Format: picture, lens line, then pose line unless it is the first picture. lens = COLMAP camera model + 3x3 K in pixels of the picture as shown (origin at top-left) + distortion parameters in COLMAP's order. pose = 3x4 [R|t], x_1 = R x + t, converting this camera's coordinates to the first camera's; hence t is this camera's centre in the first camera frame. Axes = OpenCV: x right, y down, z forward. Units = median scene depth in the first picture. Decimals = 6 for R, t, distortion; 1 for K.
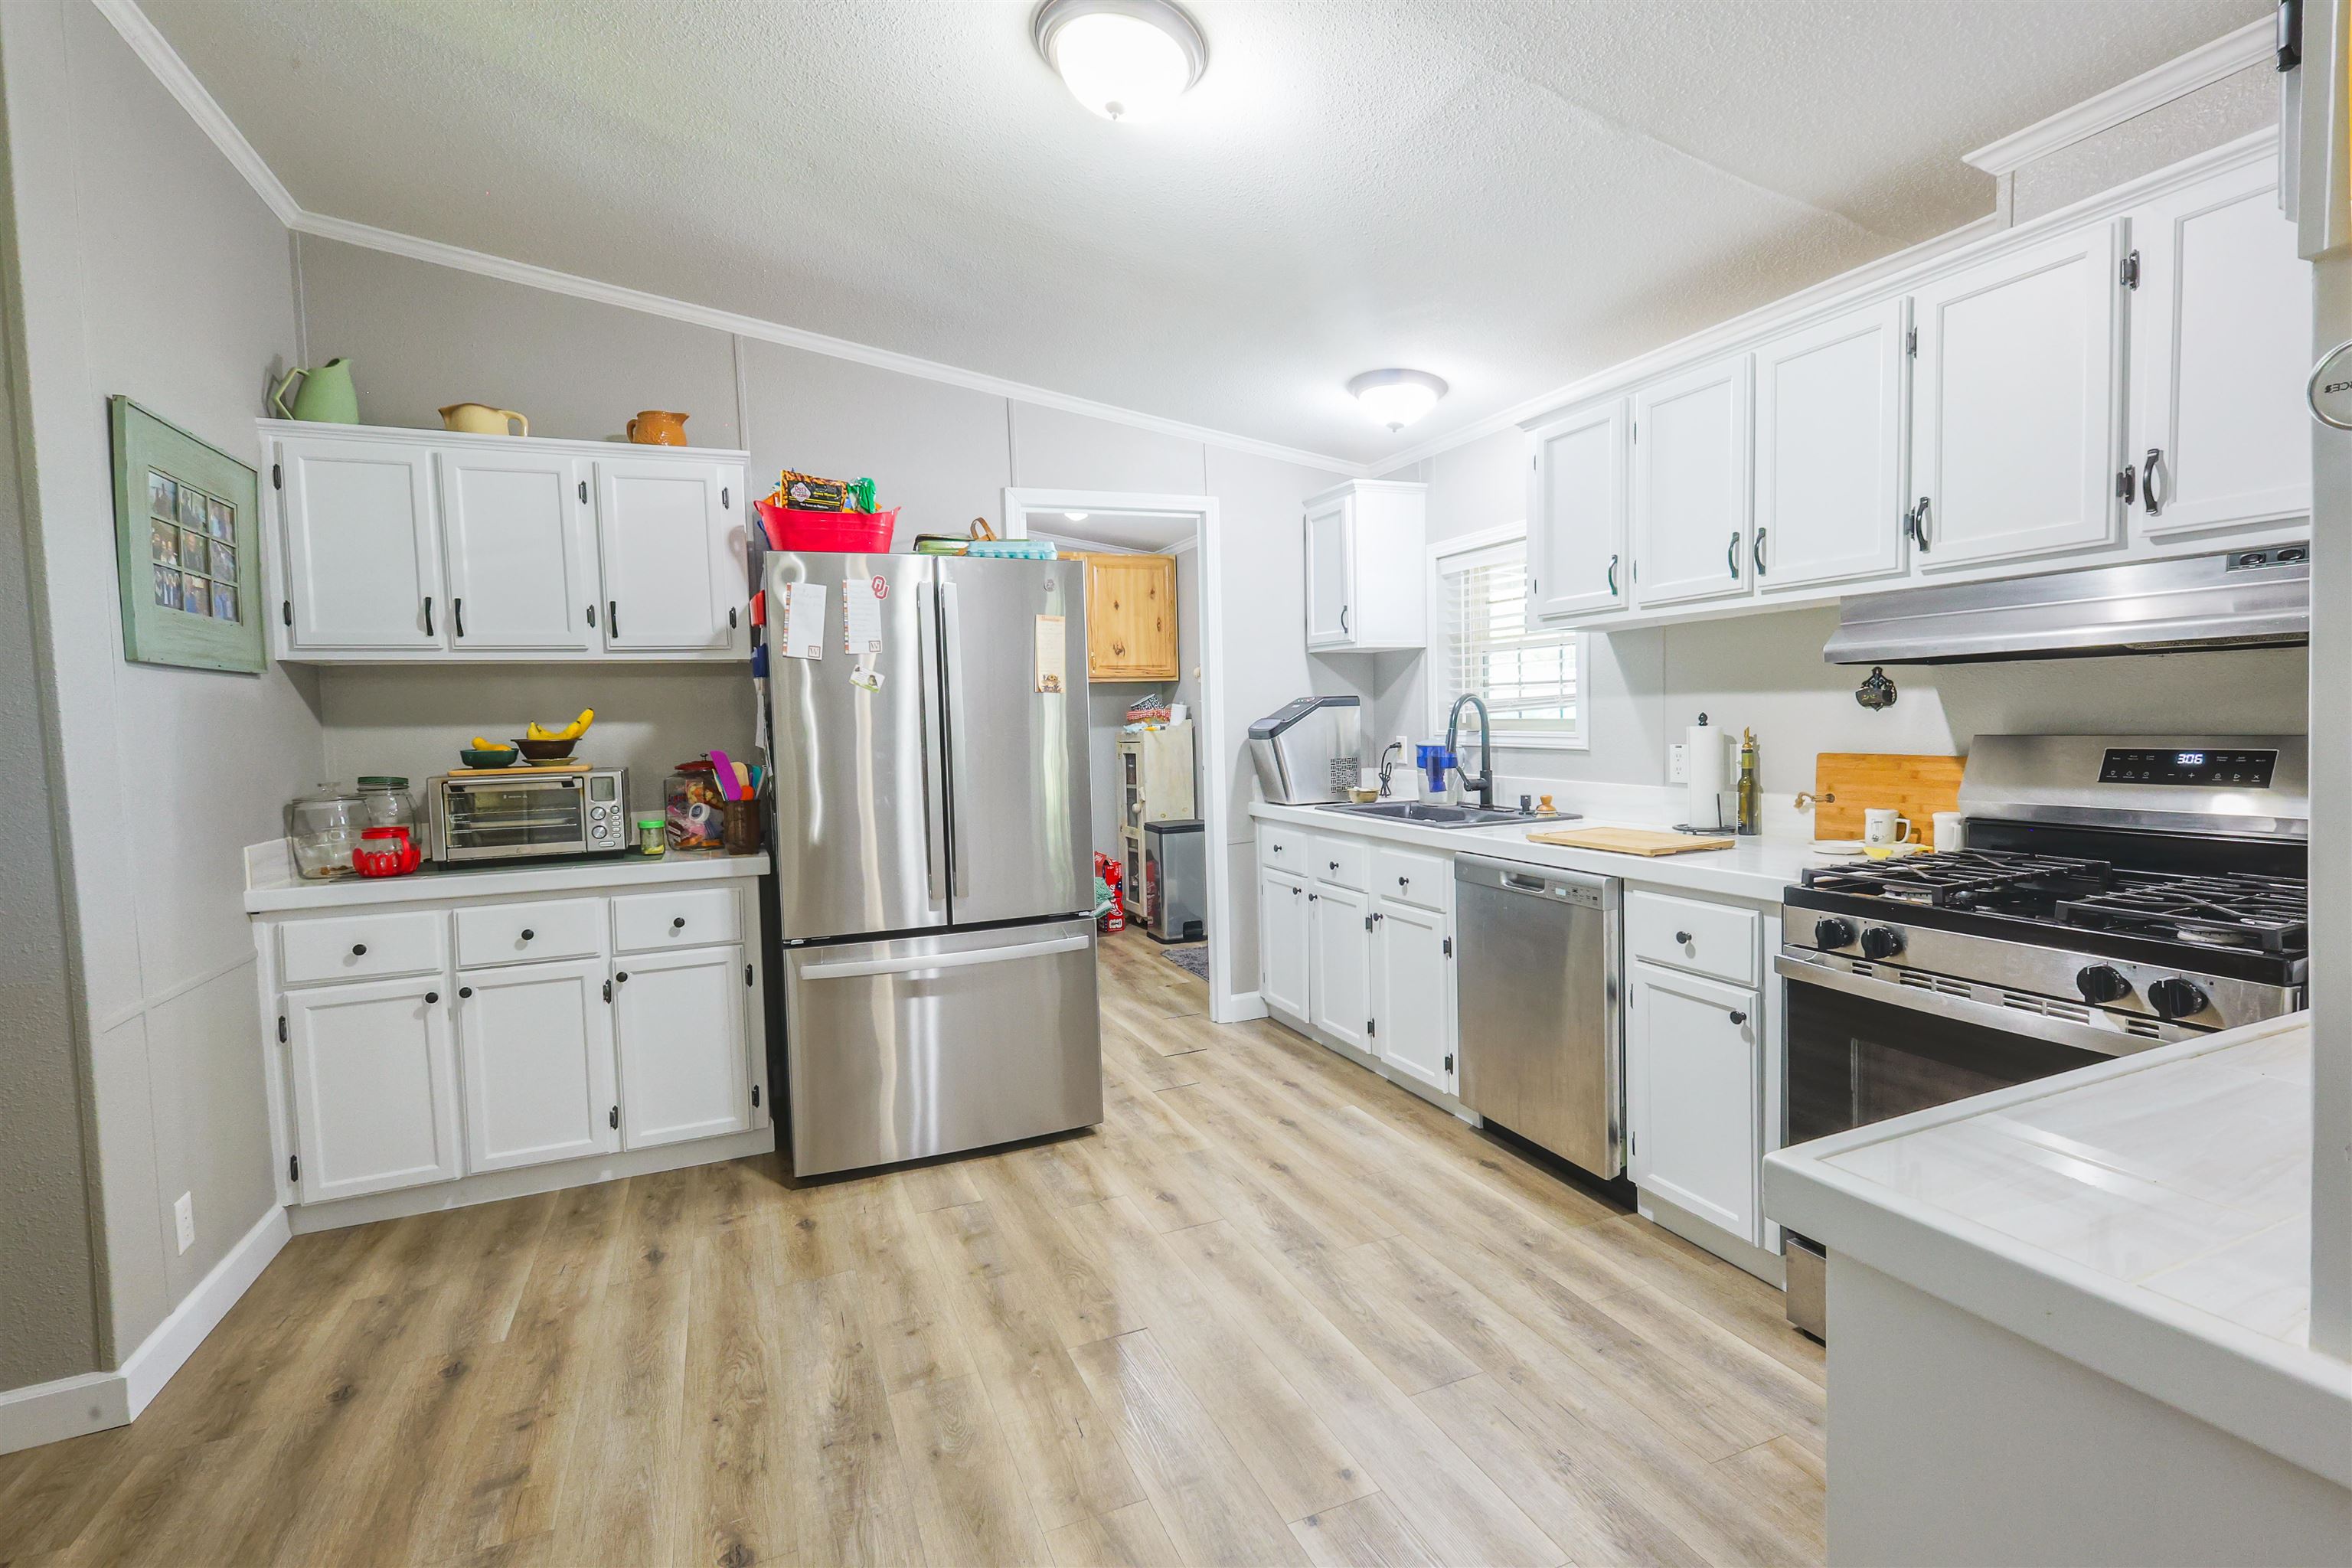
lens RADIAL K [[1075.7, 0, 1177.2], [0, 1075.7, 780.2], [0, 0, 1]] dist [0.000662, -0.000942]
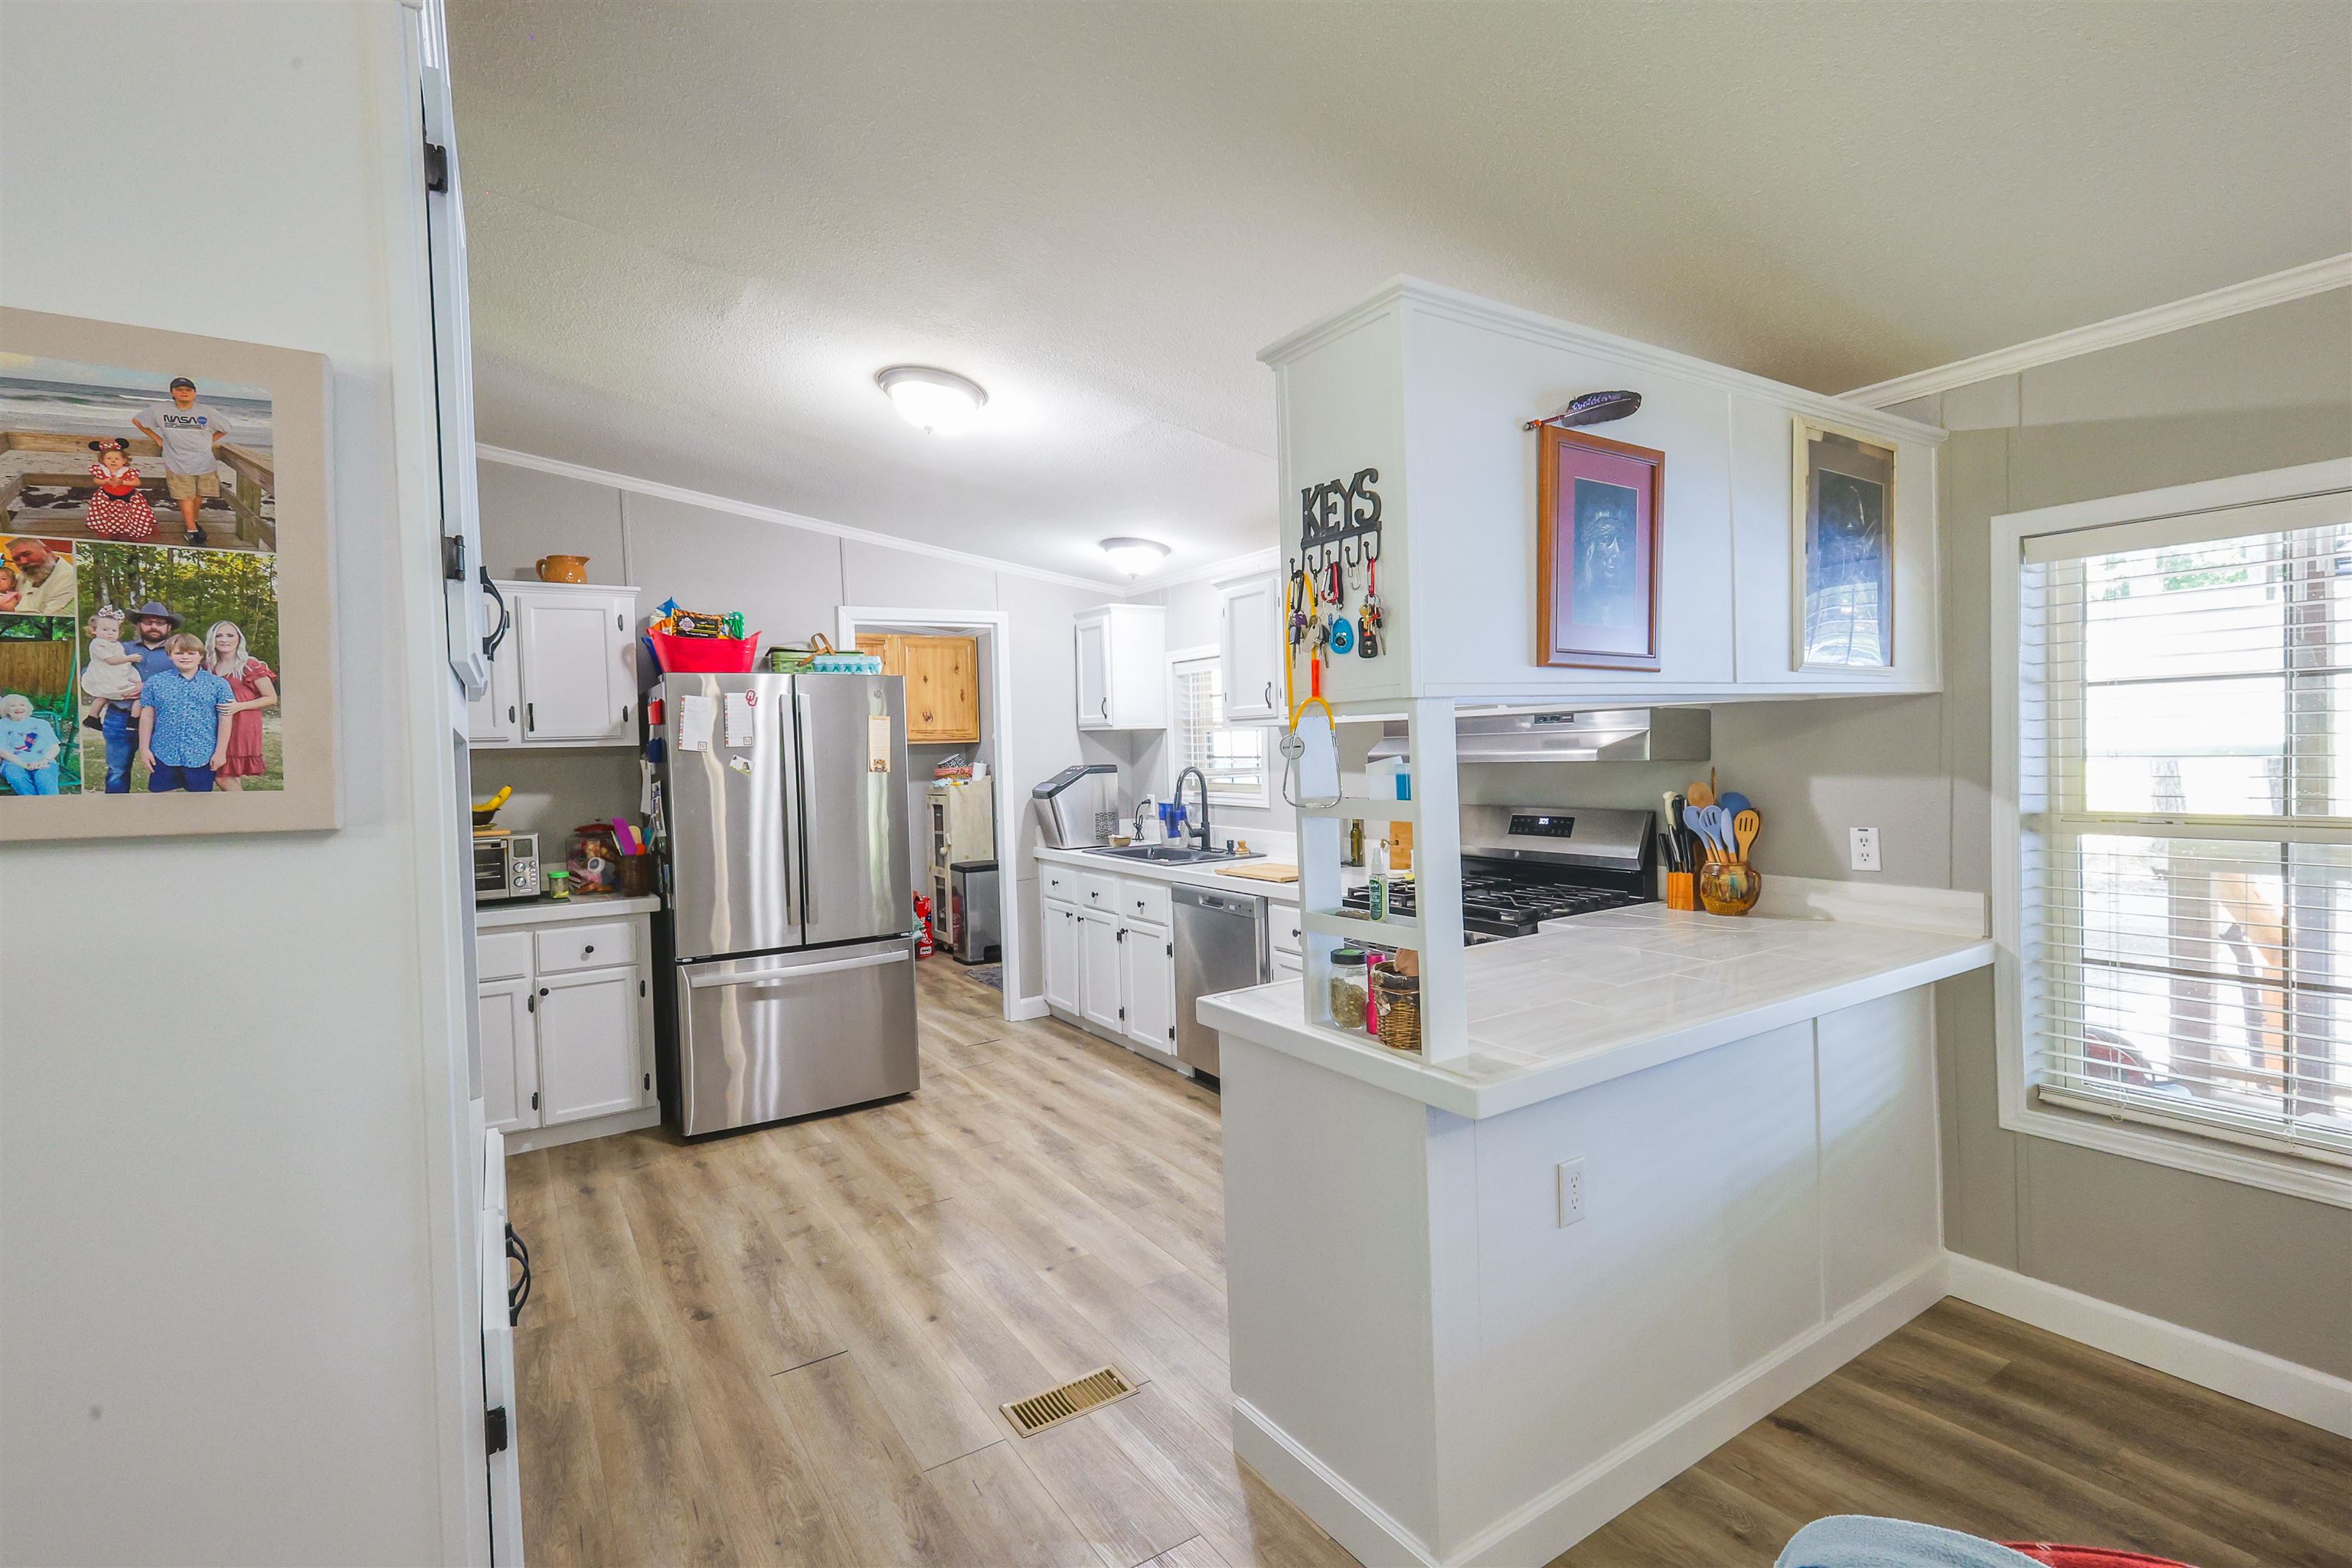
lens RADIAL K [[1075.7, 0, 1181.3], [0, 1075.7, 781.1], [0, 0, 1]] dist [0.000662, -0.000942]
pose [[0.983745, -0.005360, 0.179491, 0.014707], [0.010928, 0.999489, -0.030046, -0.025425], [-0.179238, 0.031519, 0.983301, -0.423363]]
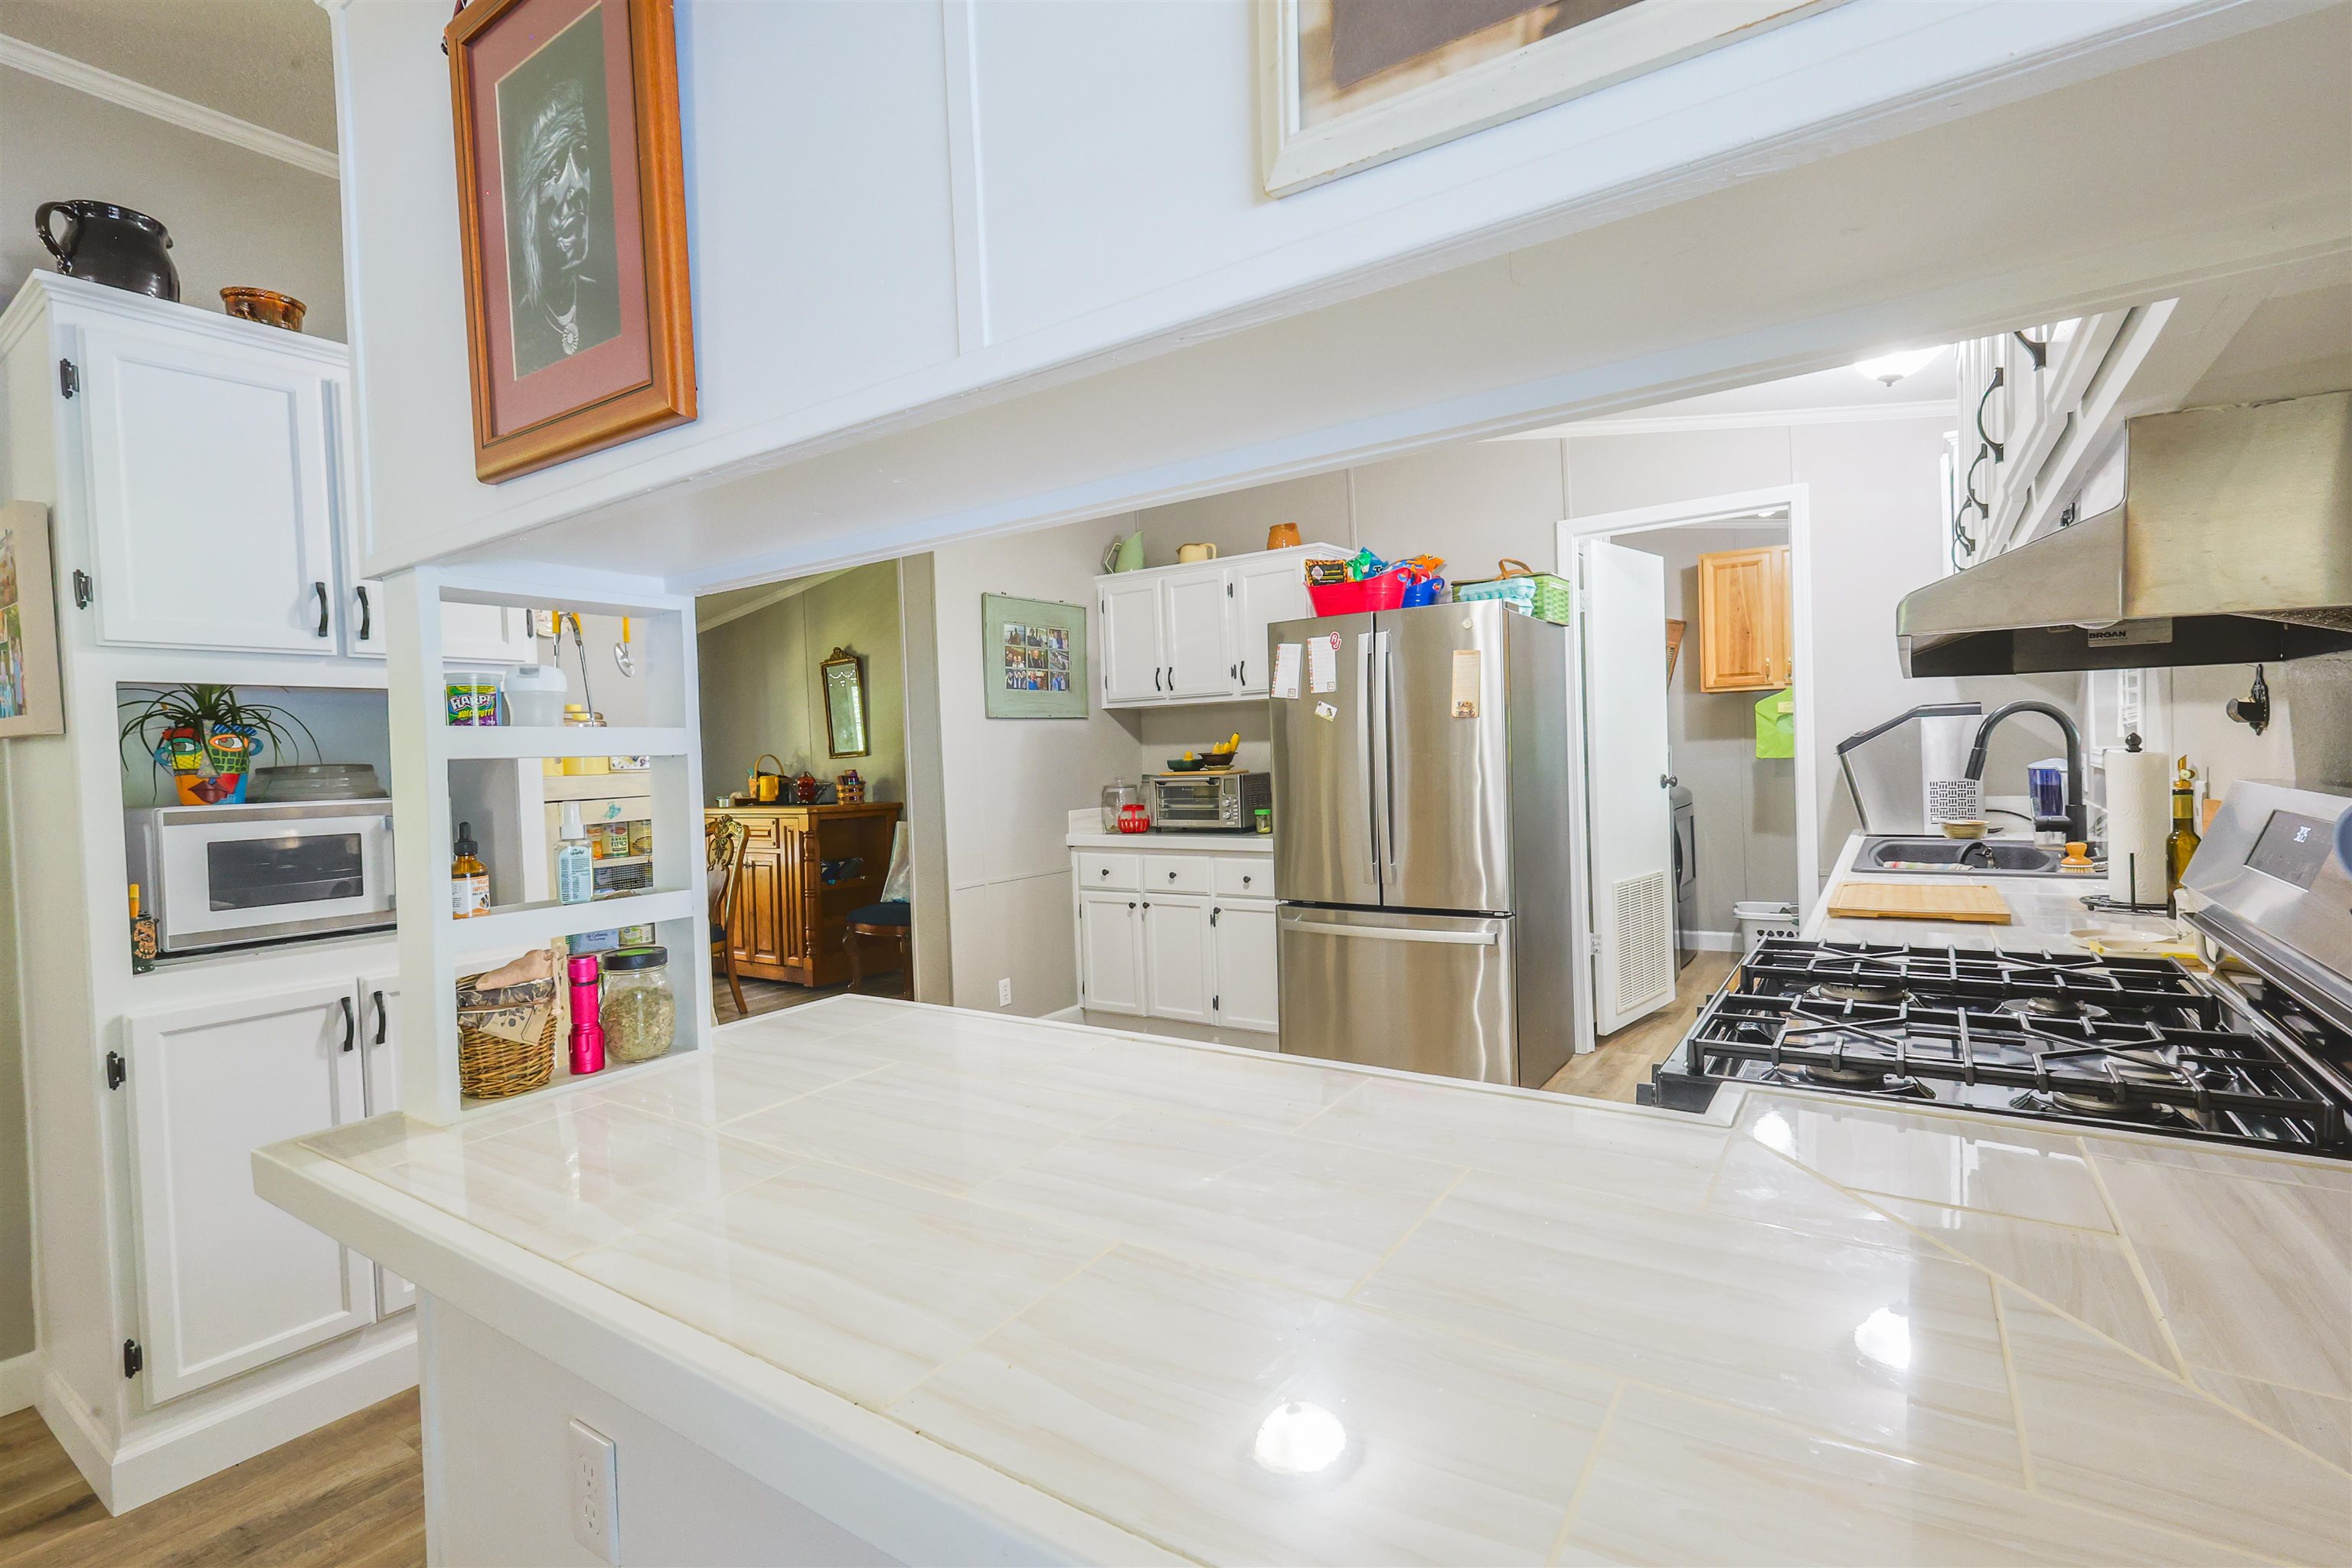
lens RADIAL K [[1075.7, 0, 1191.5], [0, 1075.7, 781.8], [0, 0, 1]] dist [0.000662, -0.000942]
pose [[0.553329, 0.032485, -0.832329, 0.699219], [-0.025997, 0.999426, 0.021723, -0.030345], [0.832557, 0.009618, 0.553856, 0.119139]]
